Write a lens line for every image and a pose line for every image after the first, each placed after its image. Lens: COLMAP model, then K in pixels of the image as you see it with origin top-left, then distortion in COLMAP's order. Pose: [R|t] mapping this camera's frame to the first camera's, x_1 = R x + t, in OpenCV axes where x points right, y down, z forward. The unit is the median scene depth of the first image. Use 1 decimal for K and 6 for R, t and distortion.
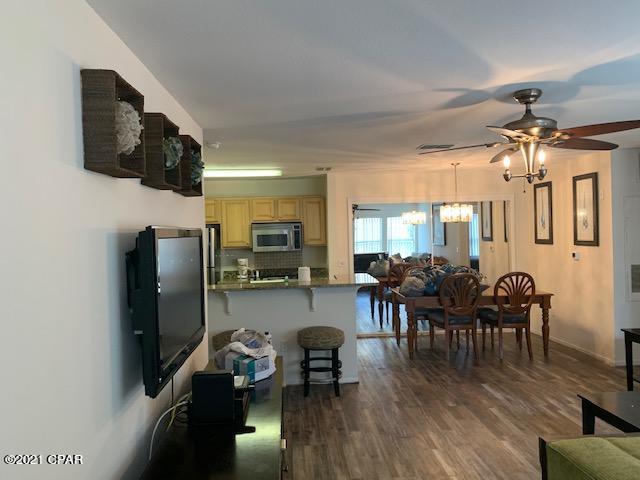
lens RADIAL K [[488.1, 0, 320.0], [0, 488.1, 240.0], [0, 0, 1]] dist [-0.028562, -0.000984]
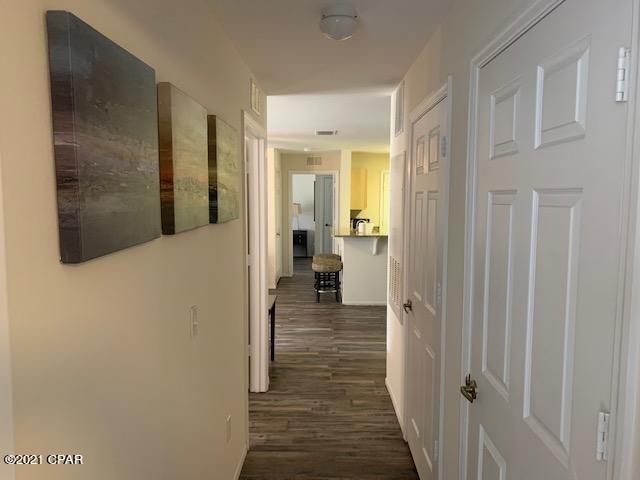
lens RADIAL K [[509.9, 0, 320.0], [0, 509.9, 240.0], [0, 0, 1]] dist [0.113346, -0.078009]
pose [[-0.062147, 0.112856, -0.991666, 1.150271], [-0.011656, 0.993437, 0.113788, -0.050130], [0.997999, 0.018630, -0.060423, 0.761521]]
